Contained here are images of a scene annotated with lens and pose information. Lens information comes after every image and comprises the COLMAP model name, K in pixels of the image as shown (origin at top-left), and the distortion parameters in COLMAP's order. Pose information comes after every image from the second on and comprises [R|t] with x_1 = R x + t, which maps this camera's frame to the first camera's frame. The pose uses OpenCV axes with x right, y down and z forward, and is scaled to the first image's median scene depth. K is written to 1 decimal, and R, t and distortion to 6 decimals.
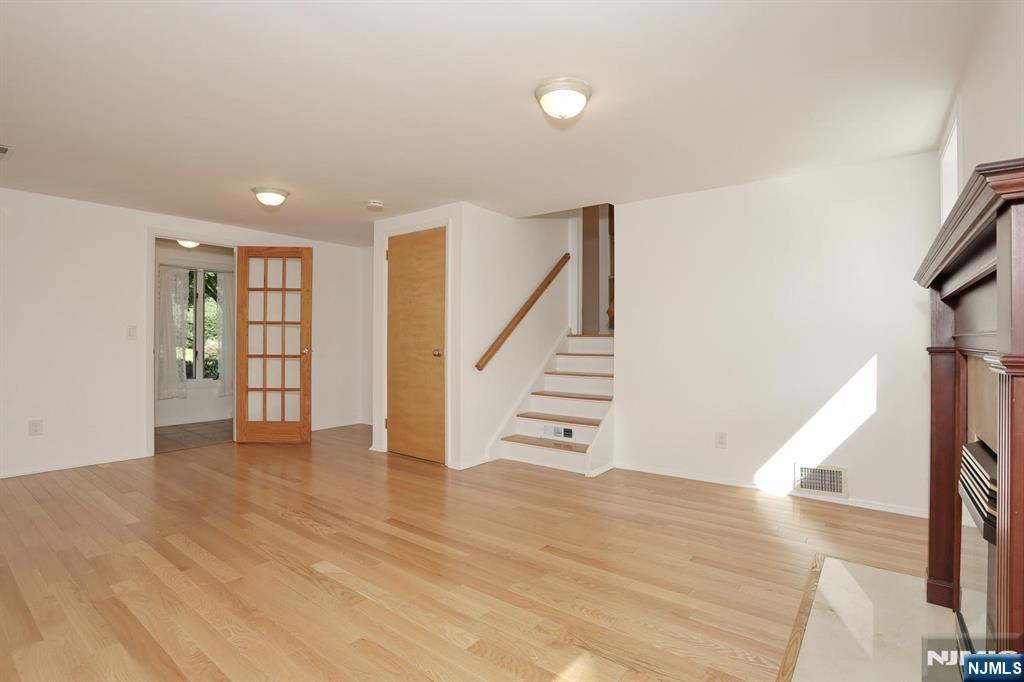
lens RADIAL K [[494.7, 0, 505.9], [0, 494.7, 337.0], [0, 0, 1]] dist [-0.076532, 0.030181]
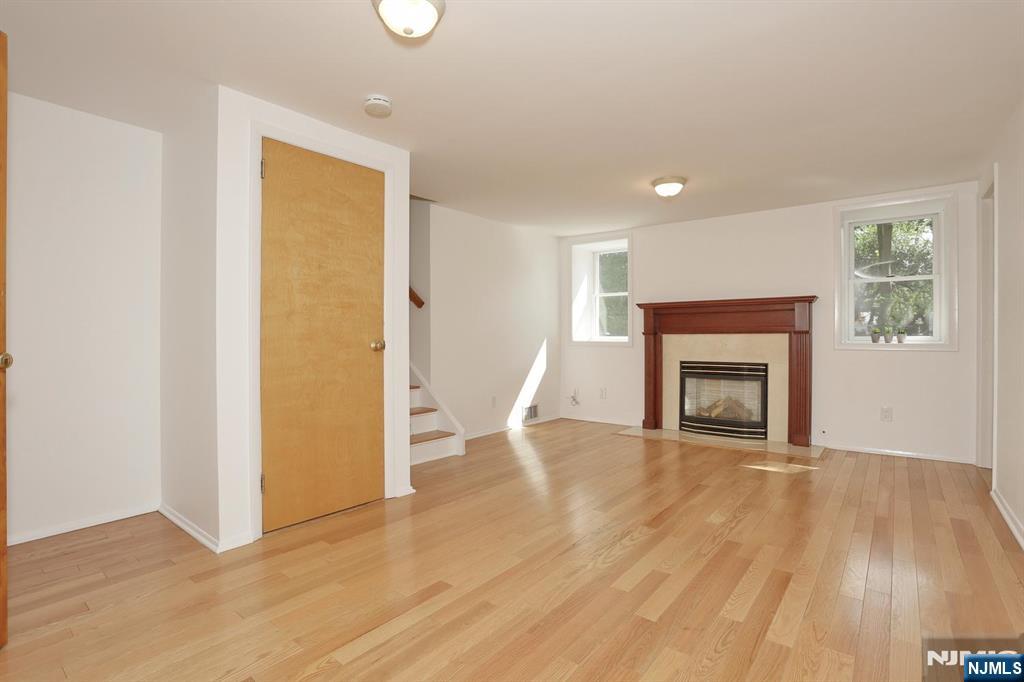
lens RADIAL K [[494.7, 0, 505.9], [0, 494.7, 337.0], [0, 0, 1]] dist [-0.076532, 0.030181]
pose [[0.024264, -0.005128, 0.999692, -1.236258], [-0.005889, 0.999969, 0.005273, 0.021769], [-0.999688, -0.006015, 0.024233, 1.171568]]
